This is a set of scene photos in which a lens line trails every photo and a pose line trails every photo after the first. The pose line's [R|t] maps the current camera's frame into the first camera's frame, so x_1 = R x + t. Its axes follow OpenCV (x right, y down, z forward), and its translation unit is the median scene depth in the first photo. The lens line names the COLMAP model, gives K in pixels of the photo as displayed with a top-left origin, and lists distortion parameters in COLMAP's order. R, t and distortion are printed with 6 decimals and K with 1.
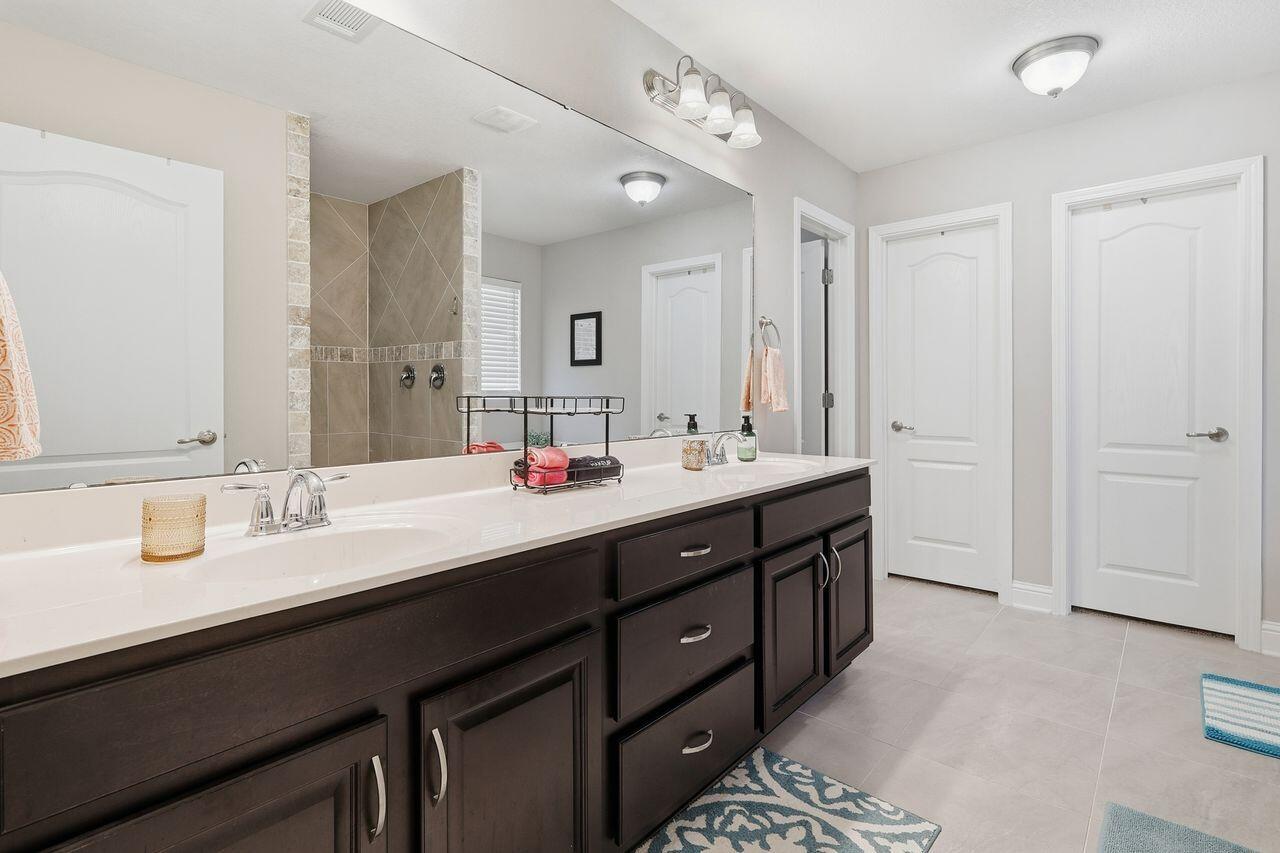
lens RADIAL K [[622.1, 0, 629.4], [0, 622.1, 396.4], [0, 0, 1]] dist [-0.003060, -0.000263]
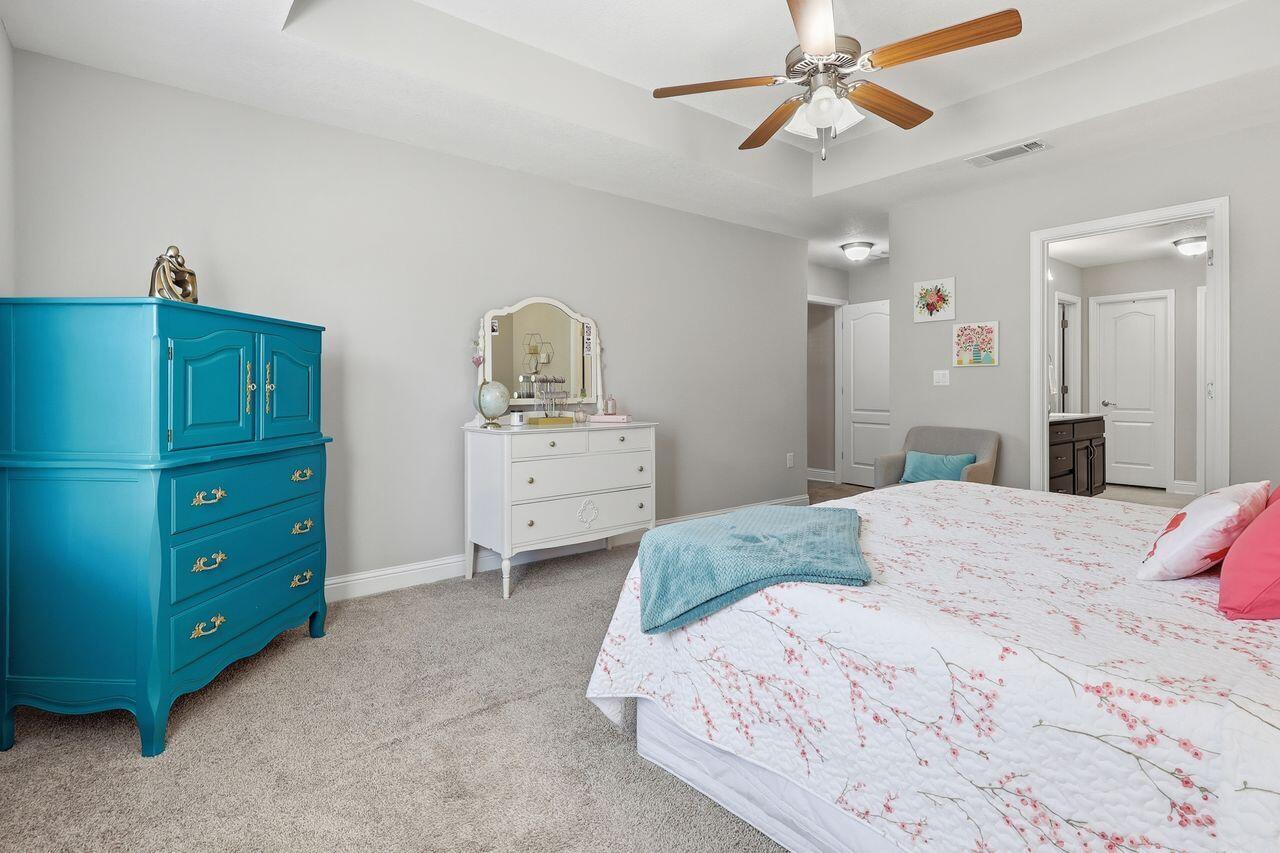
lens RADIAL K [[622.1, 0, 620.1], [0, 622.1, 389.8], [0, 0, 1]] dist [-0.003060, -0.000263]
pose [[0.981433, 0.003637, -0.191772, -0.979988], [-0.003008, 0.999989, 0.003573, 0.007065], [0.191783, -0.002929, 0.981433, -1.693445]]
